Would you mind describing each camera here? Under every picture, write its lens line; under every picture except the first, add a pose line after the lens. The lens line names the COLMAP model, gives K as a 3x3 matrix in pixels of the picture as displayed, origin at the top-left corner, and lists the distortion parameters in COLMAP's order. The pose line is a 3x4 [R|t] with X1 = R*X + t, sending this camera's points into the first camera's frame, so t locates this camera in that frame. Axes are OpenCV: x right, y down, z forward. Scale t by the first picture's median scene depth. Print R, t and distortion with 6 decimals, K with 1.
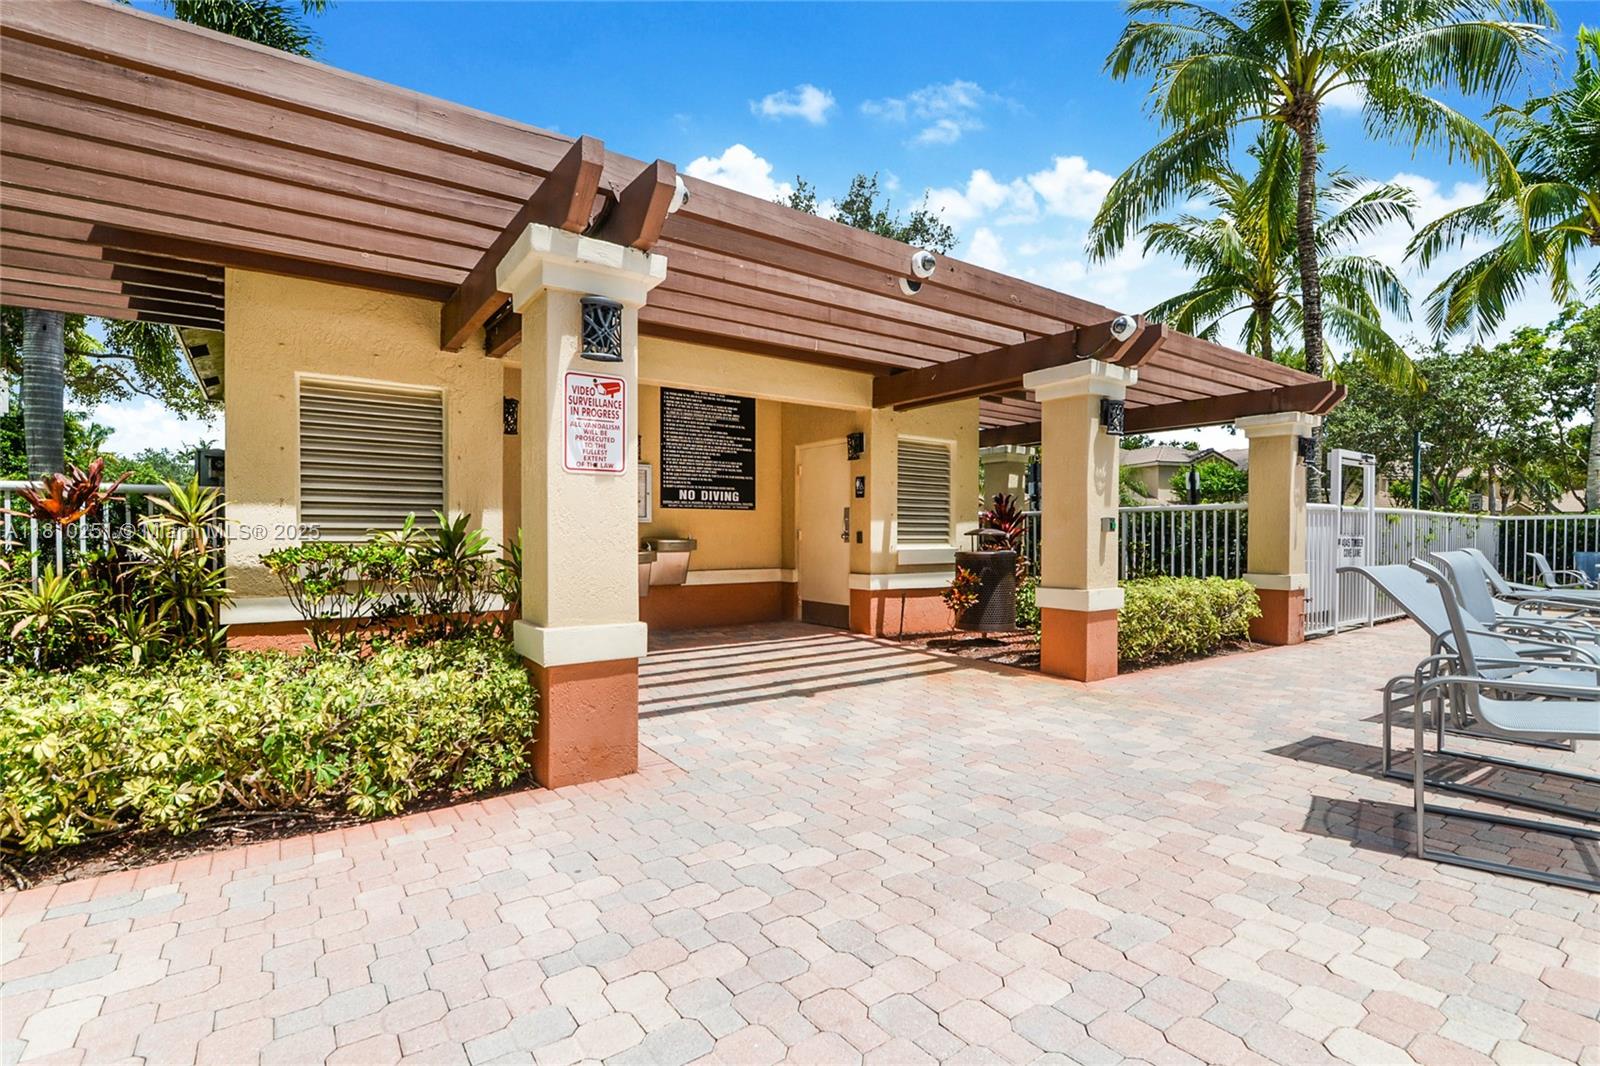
lens RADIAL K [[746.8, 0, 799.8], [0, 746.8, 535.7], [0, 0, 1]] dist [-0.000325, 0.000004]
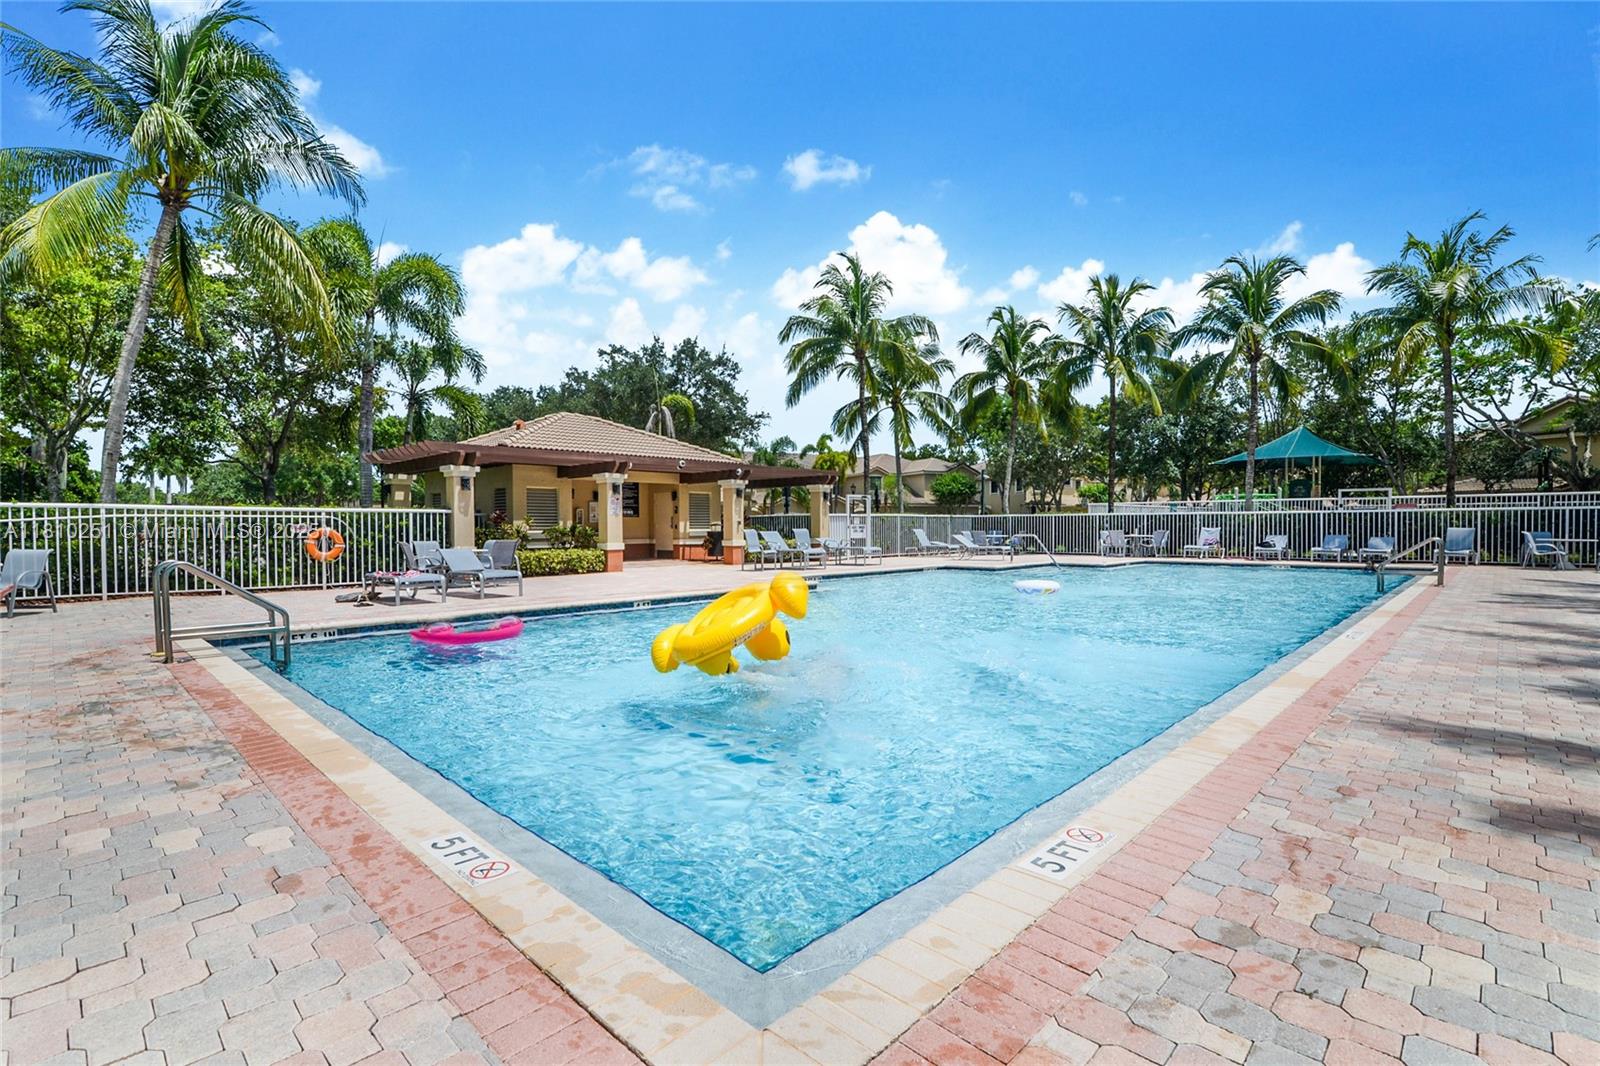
lens RADIAL K [[746.8, 0, 797.7], [0, 746.8, 535.9], [0, 0, 1]] dist [-0.000325, 0.000004]
pose [[0.984723, -0.010485, 0.173811, 0.040423], [0.008176, 0.999869, 0.013998, -0.000426], [-0.173935, -0.012363, 0.984680, -1.984545]]
